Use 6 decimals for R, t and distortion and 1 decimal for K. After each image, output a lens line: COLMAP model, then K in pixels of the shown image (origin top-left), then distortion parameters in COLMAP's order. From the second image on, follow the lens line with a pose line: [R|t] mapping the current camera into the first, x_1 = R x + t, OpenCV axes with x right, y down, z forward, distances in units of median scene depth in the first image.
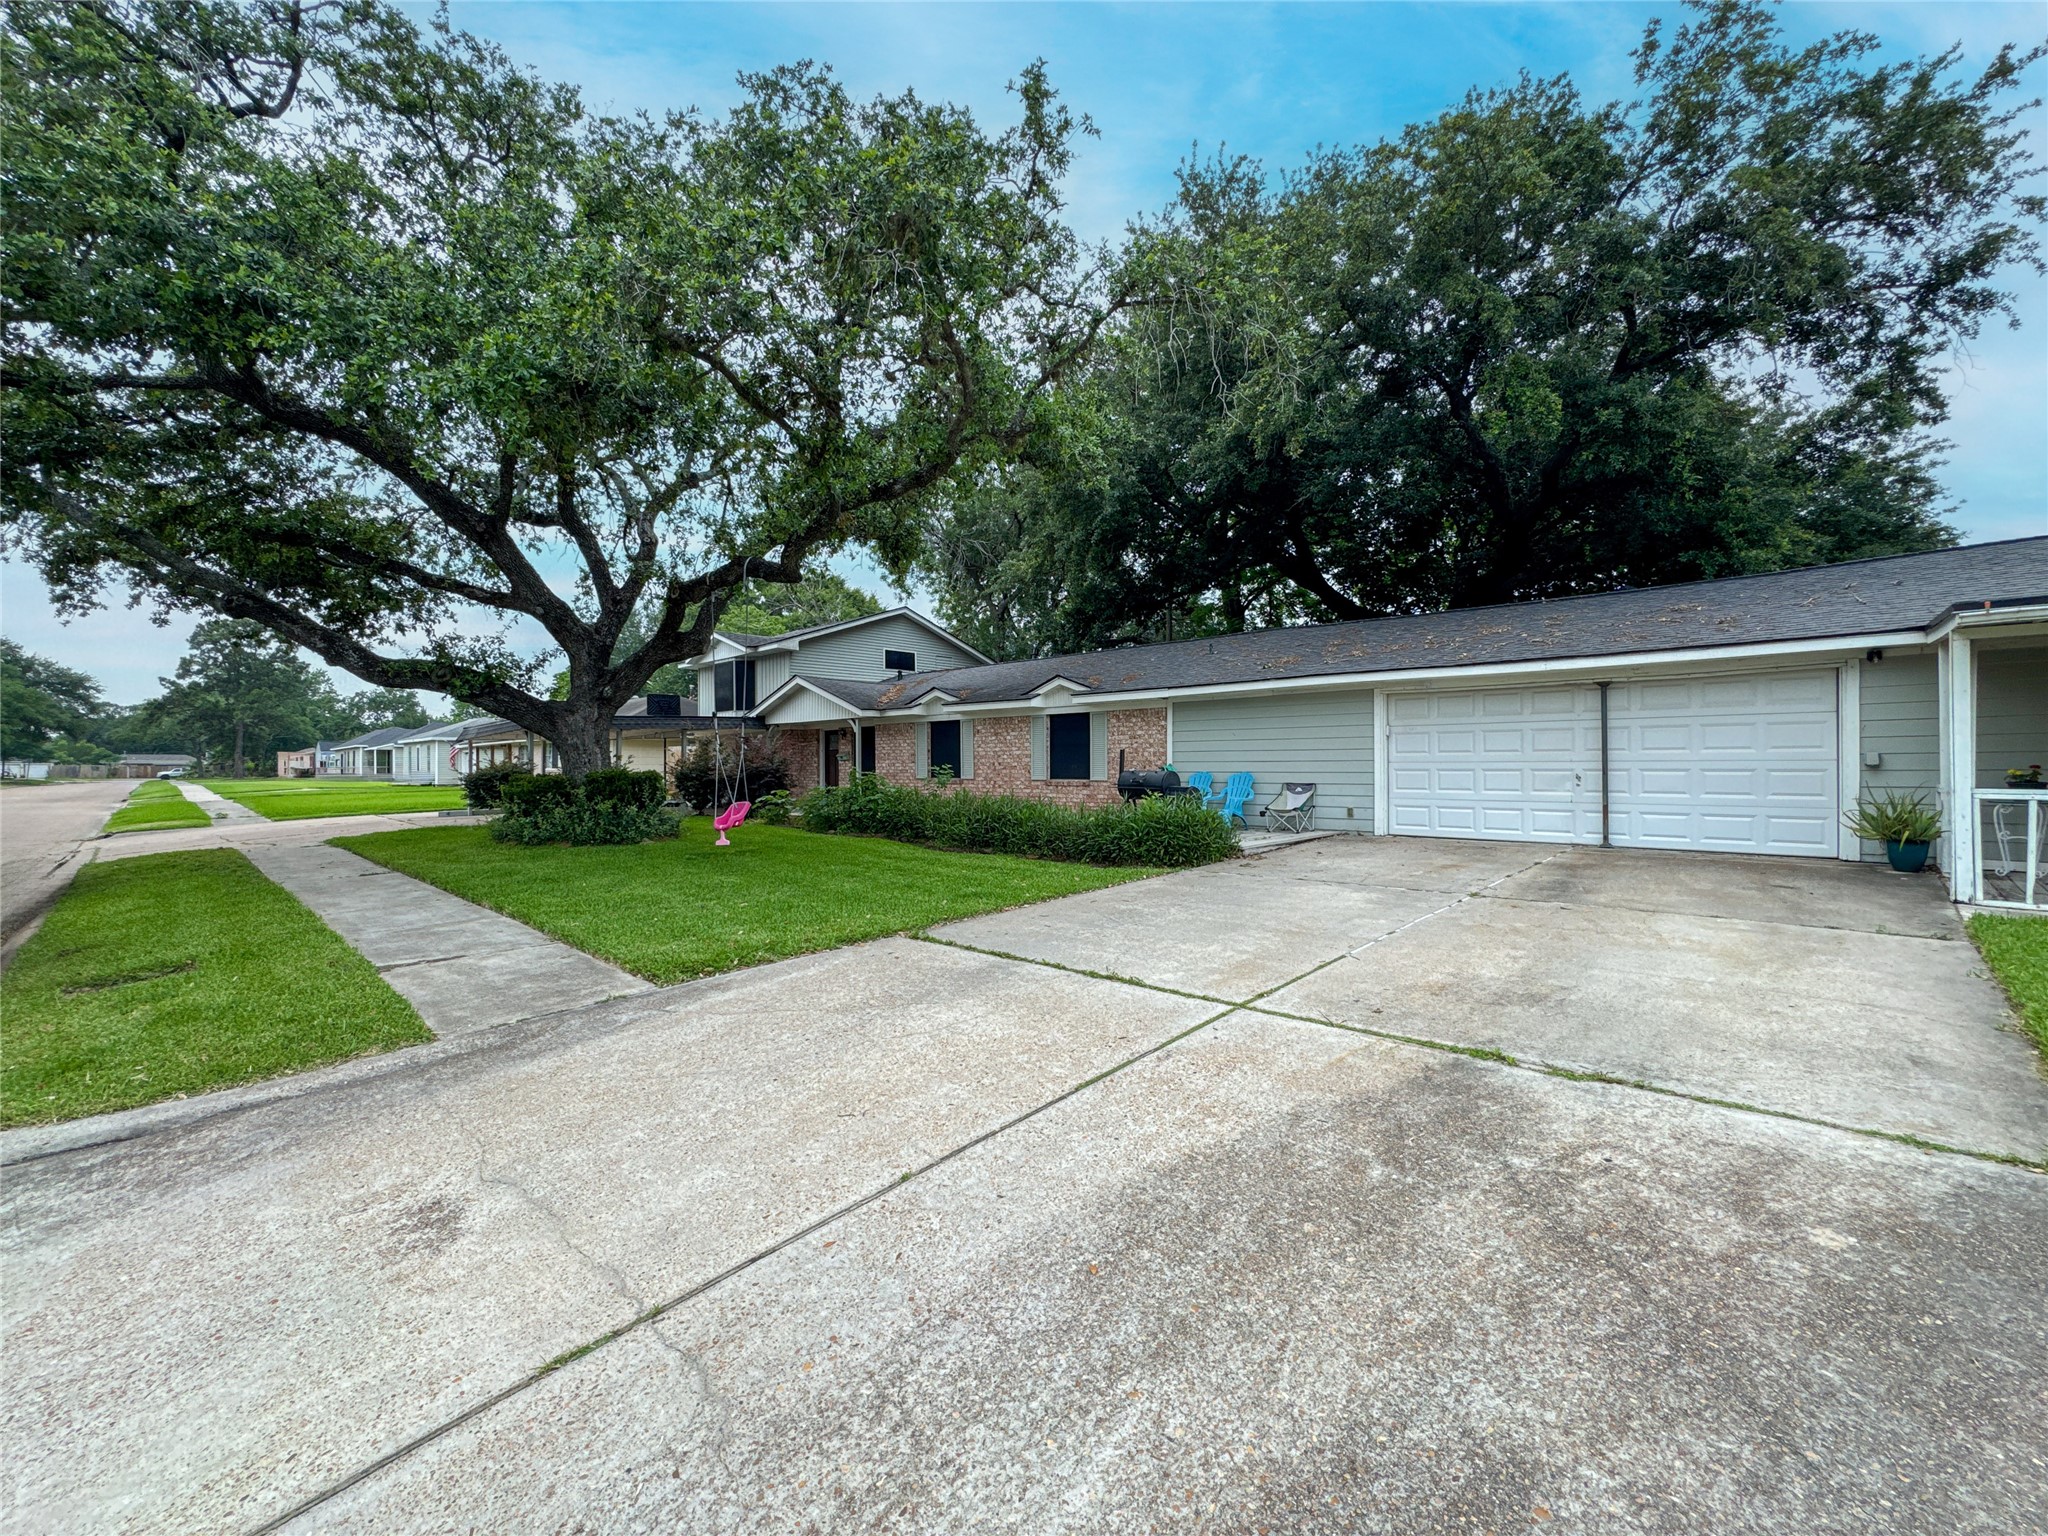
lens RADIAL K [[825.8, 0, 1034.3], [0, 825.8, 756.7], [0, 0, 1]] dist [-0.035363, 0.014628]
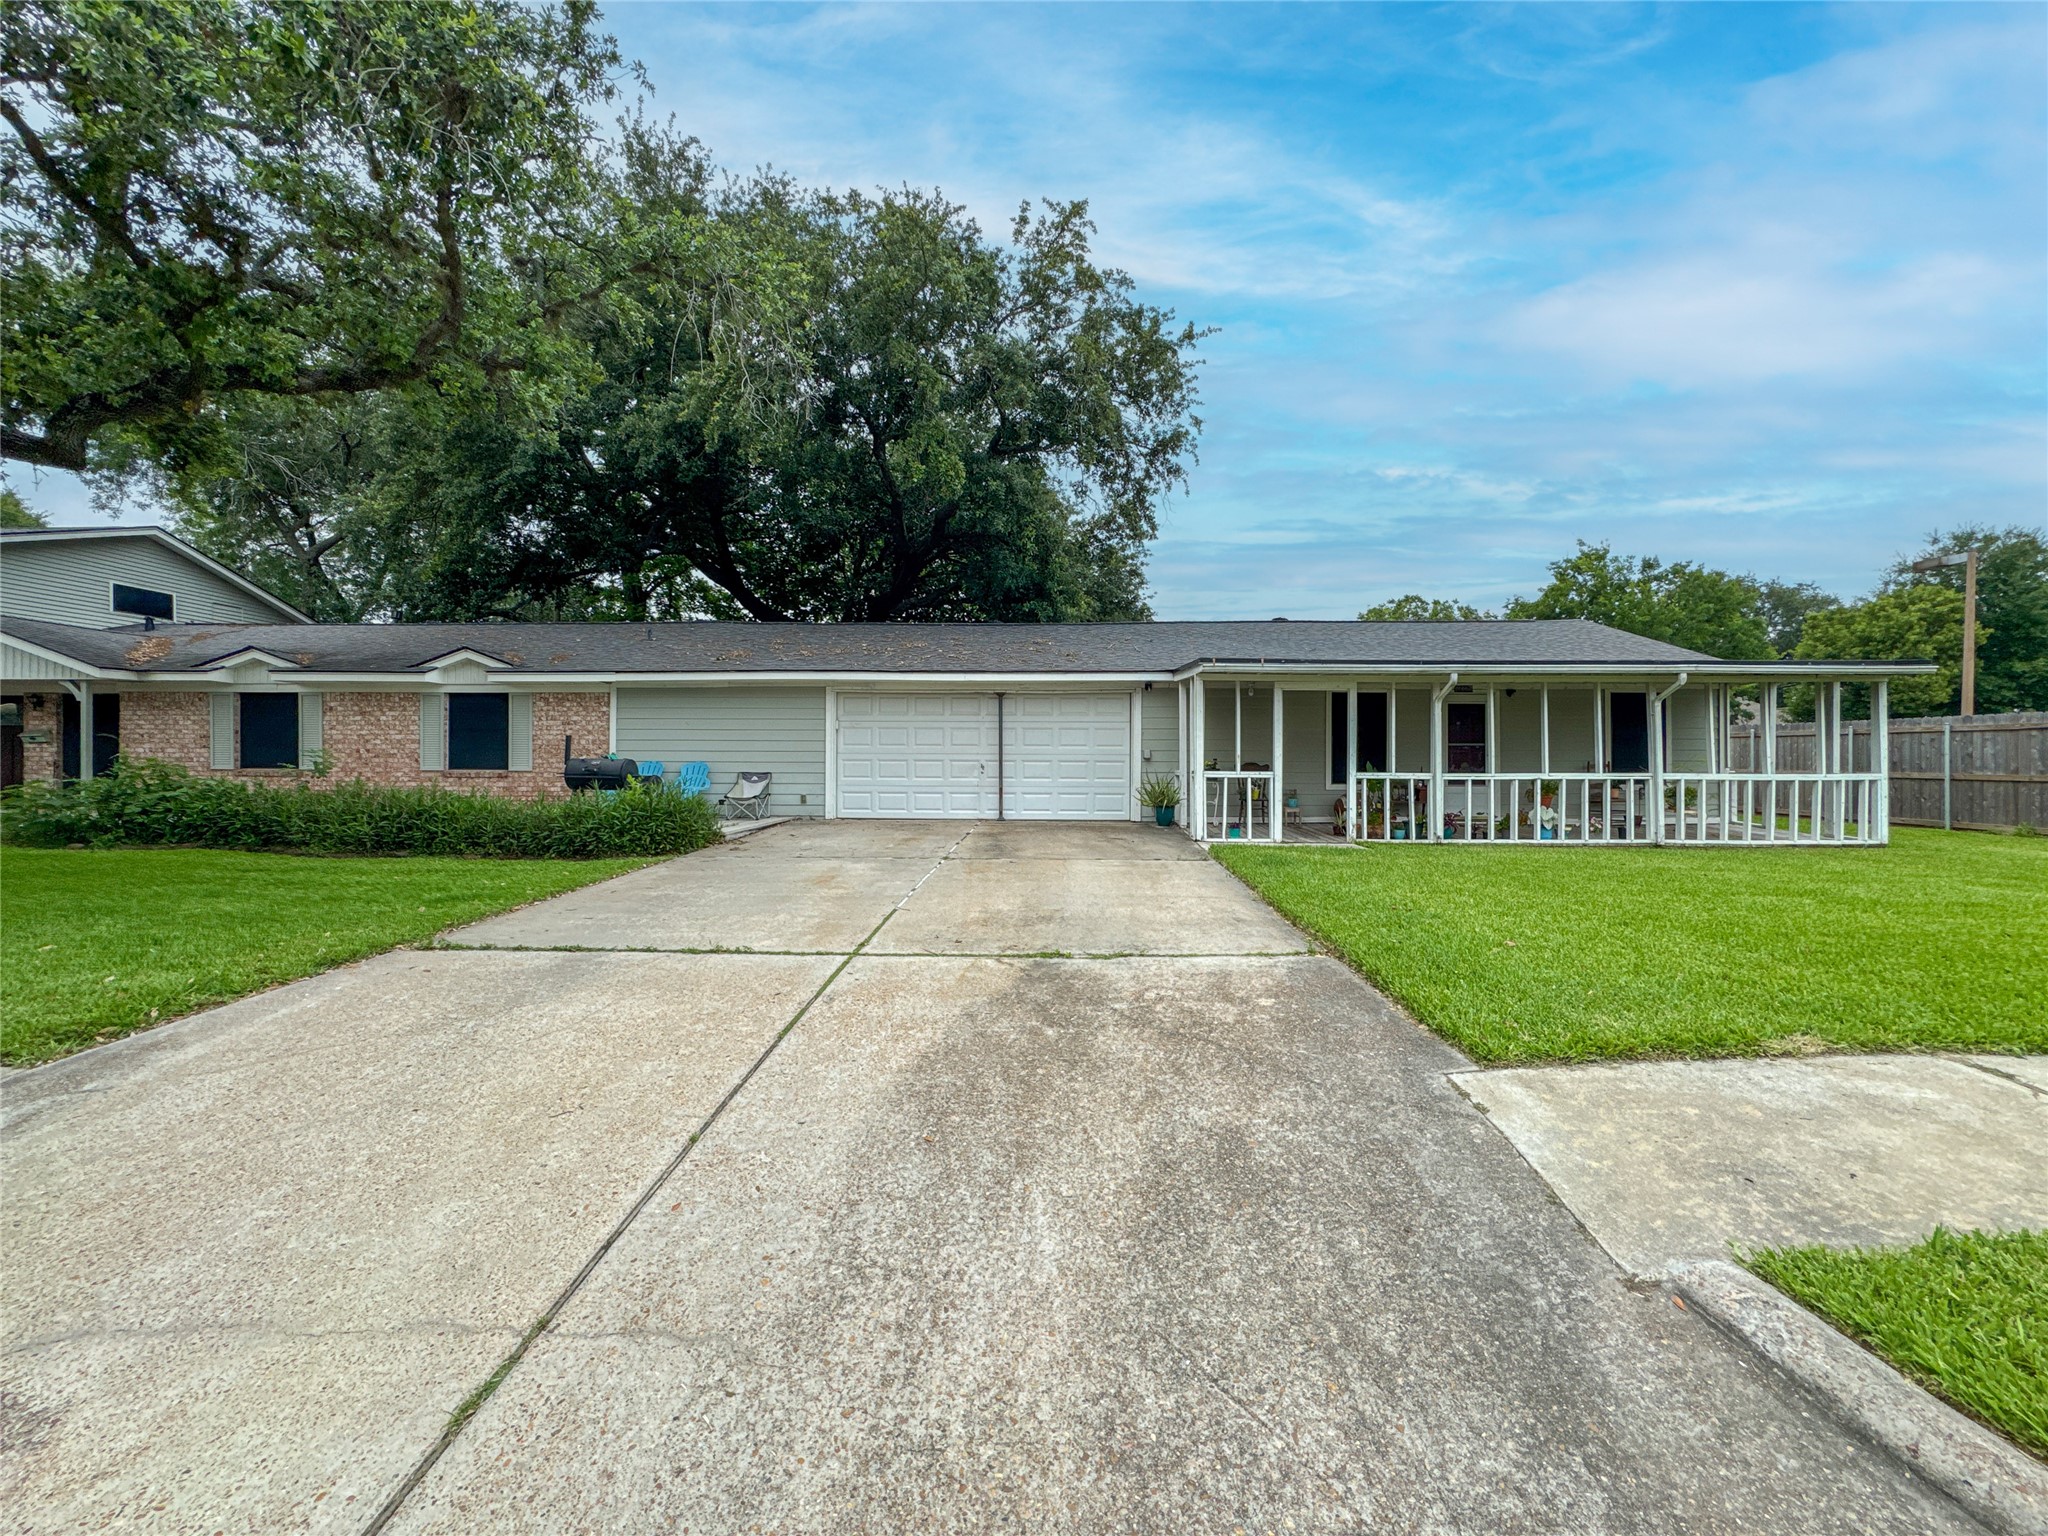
lens RADIAL K [[819.2, 0, 1016.5], [0, 819.2, 748.2], [0, 0, 1]] dist [-0.018123, 0.003332]
pose [[0.752278, 0.018381, 0.658590, -0.124663], [-0.014356, 0.999831, -0.011507, 0.009461], [-0.658690, -0.000798, 0.752414, -0.003251]]
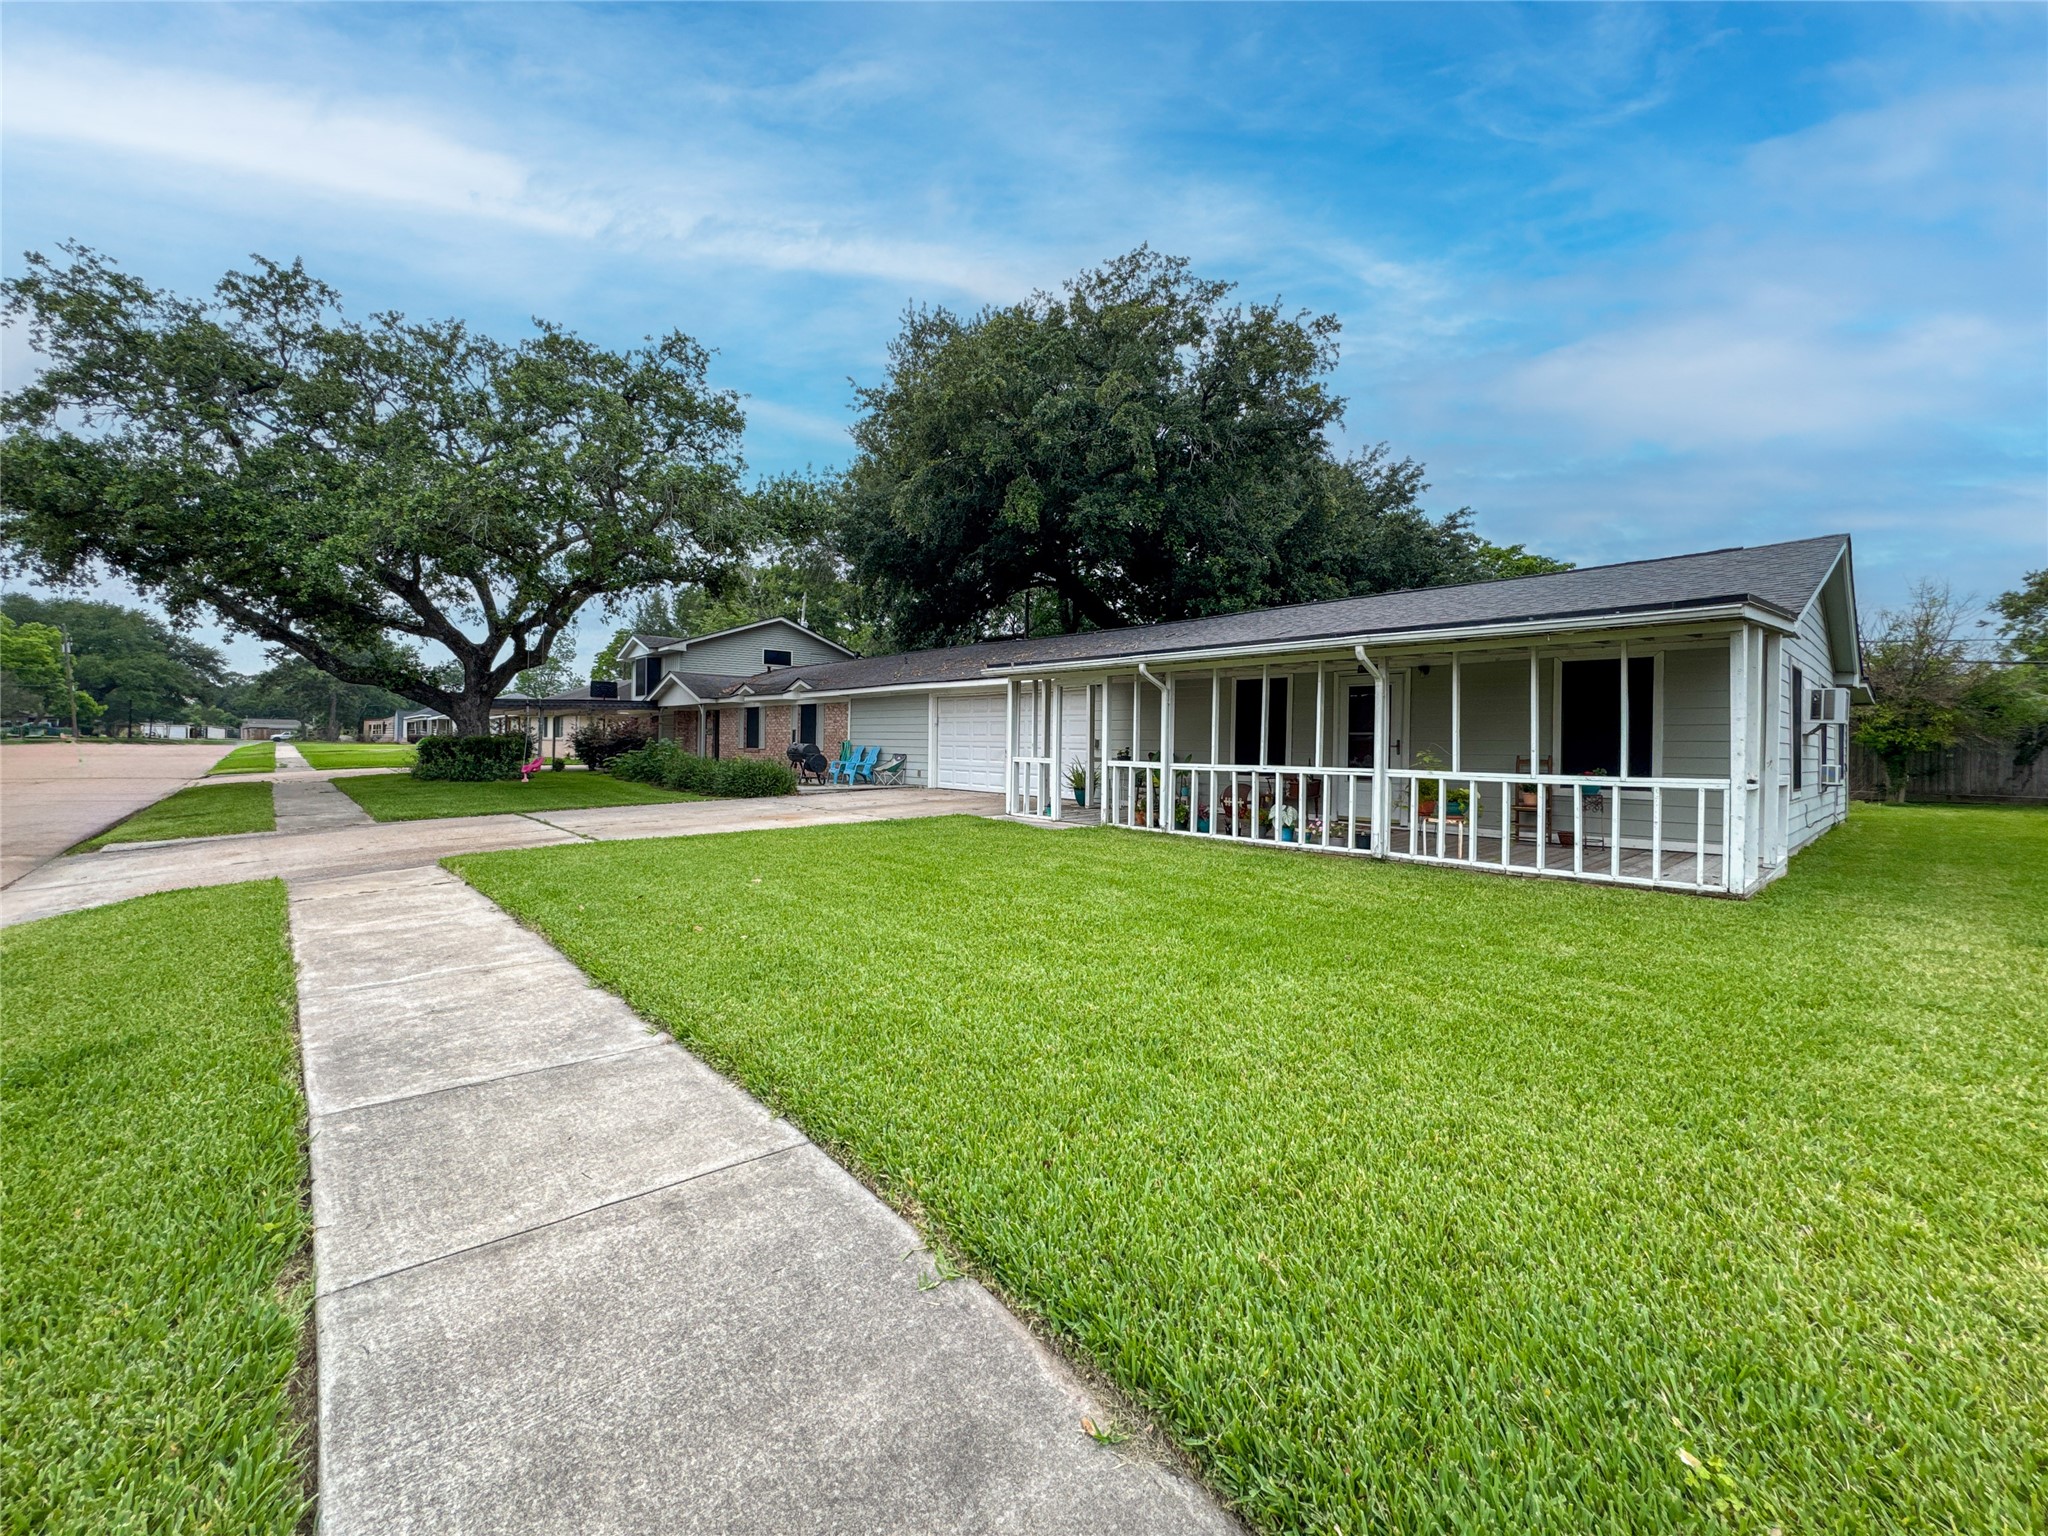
lens RADIAL K [[825.8, 0, 1008.2], [0, 825.8, 749.2], [0, 0, 1]] dist [-0.035363, 0.014628]
pose [[0.995589, 0.021794, -0.091255, 0.723361], [-0.020401, 0.999661, 0.016166, -0.006788], [0.091576, -0.014233, 0.995696, -0.549594]]
